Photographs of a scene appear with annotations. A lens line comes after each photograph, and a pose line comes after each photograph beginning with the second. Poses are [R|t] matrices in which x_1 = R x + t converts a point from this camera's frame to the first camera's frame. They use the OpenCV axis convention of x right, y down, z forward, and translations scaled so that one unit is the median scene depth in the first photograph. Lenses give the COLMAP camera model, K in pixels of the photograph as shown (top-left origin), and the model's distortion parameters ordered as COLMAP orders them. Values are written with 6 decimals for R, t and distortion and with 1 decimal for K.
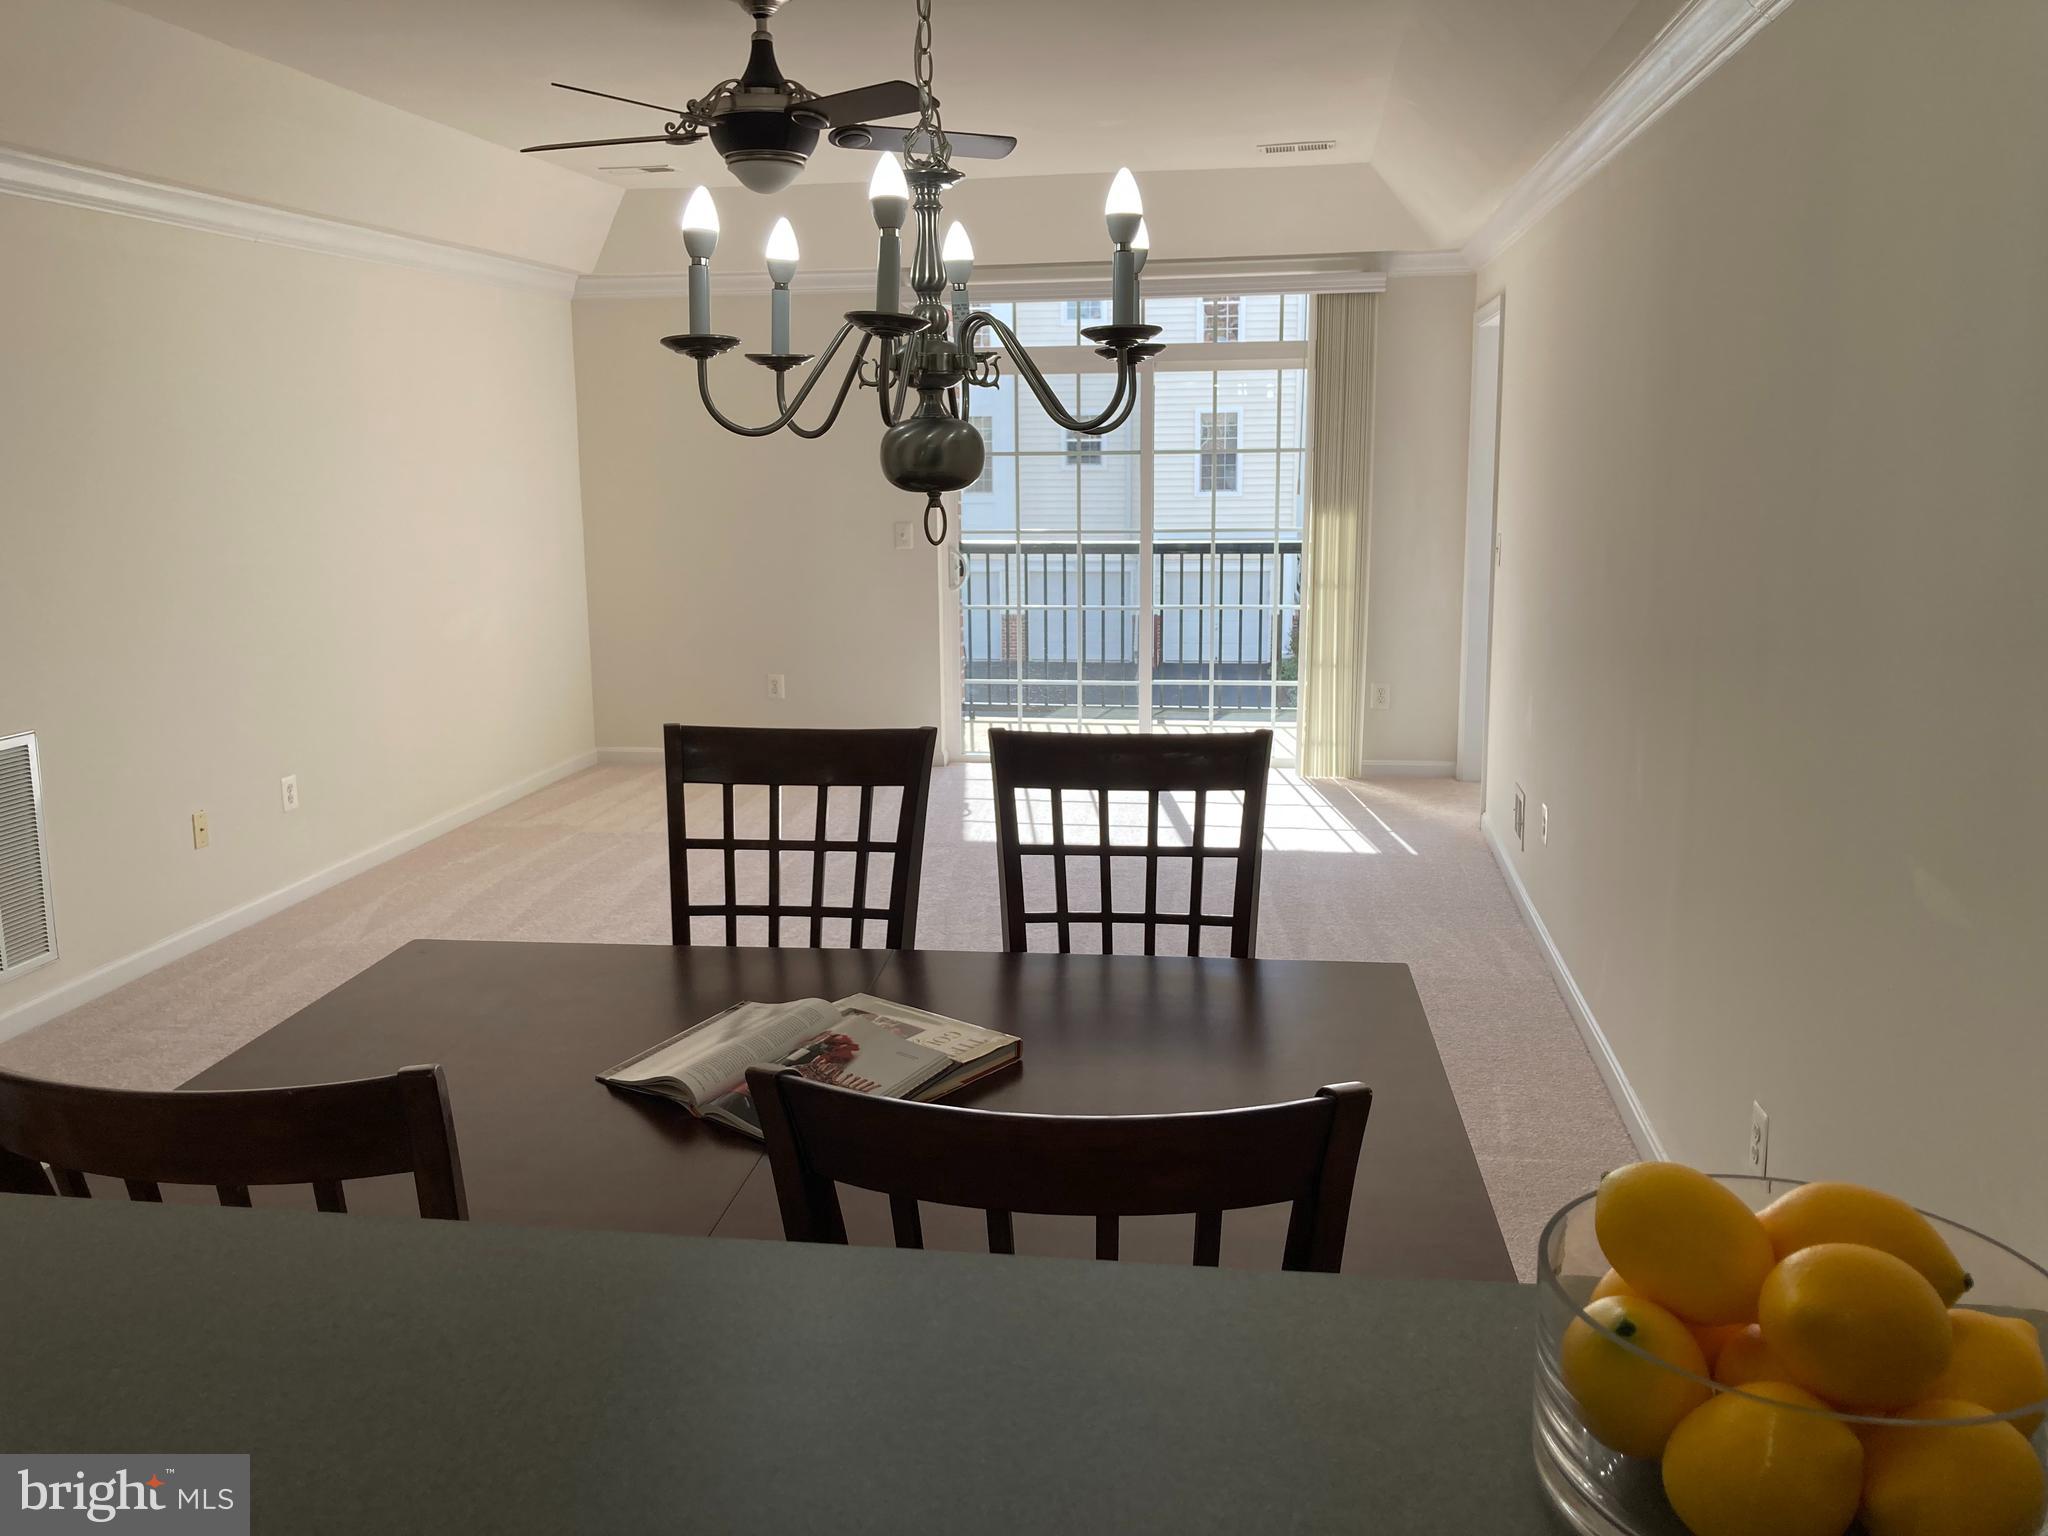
lens RADIAL K [[1659.3, 0, 1042.1], [0, 1659.3, 750.4], [0, 0, 1]] dist [0.075611, -0.180783]
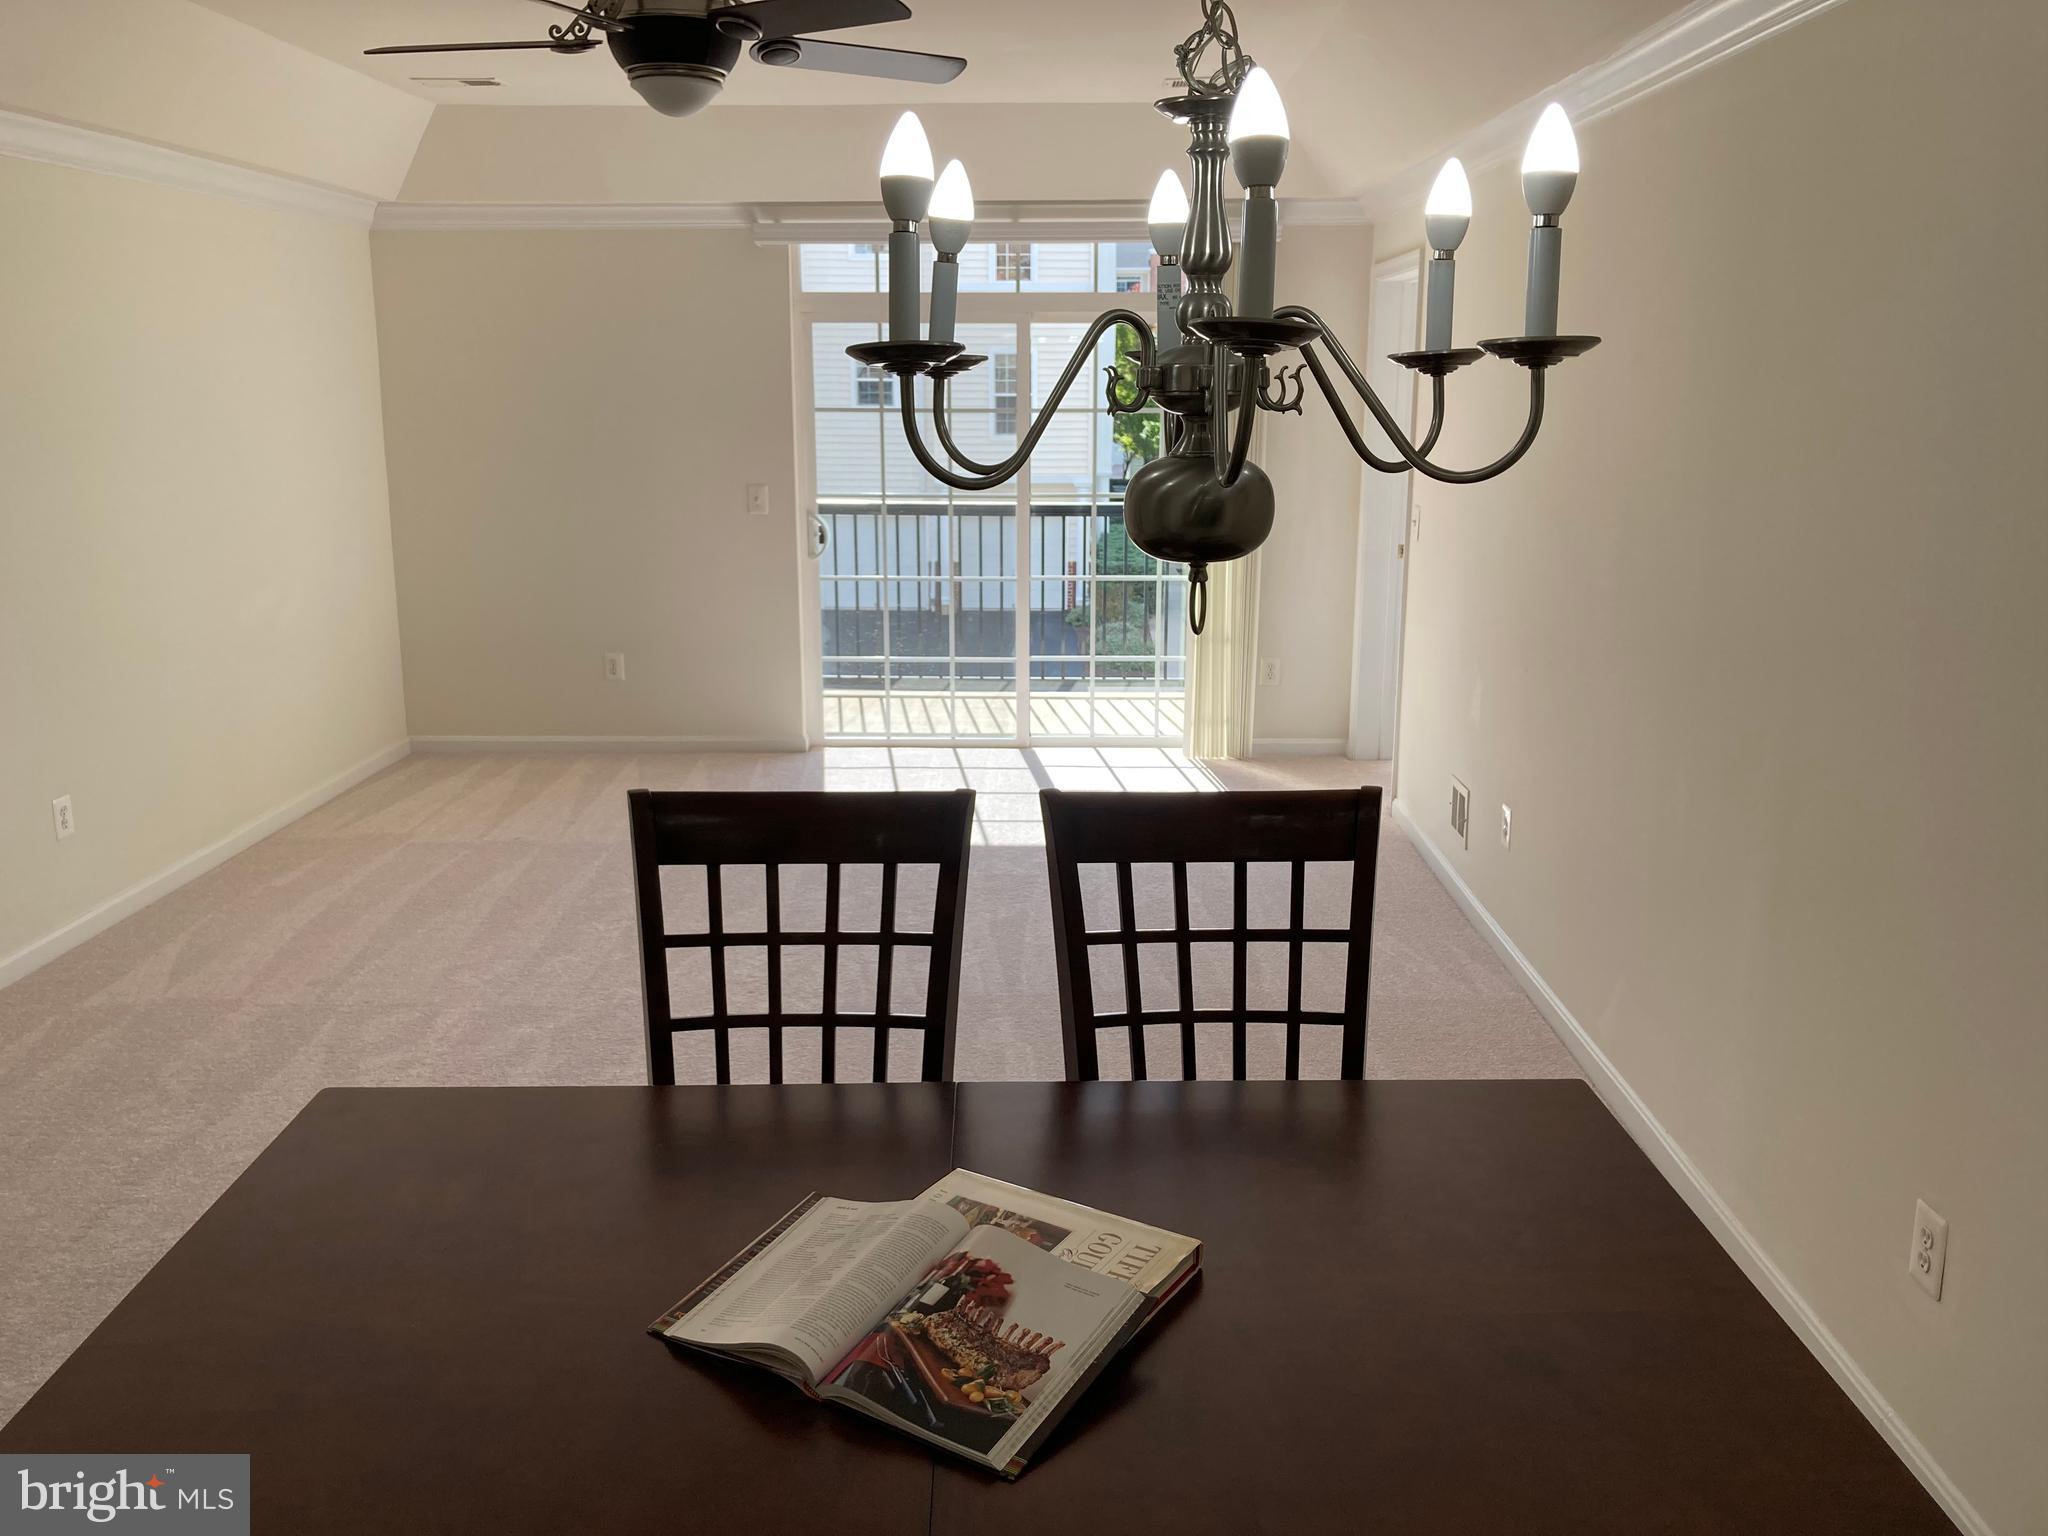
lens RADIAL K [[1670.4, 0, 1029.9], [0, 1670.4, 752.0], [0, 0, 1]] dist [0.029436, -0.010688]
pose [[0.992020, -0.017813, 0.124820, -0.137476], [0.013285, 0.999226, 0.037014, -0.061621], [-0.125382, -0.035061, 0.991489, 0.185856]]
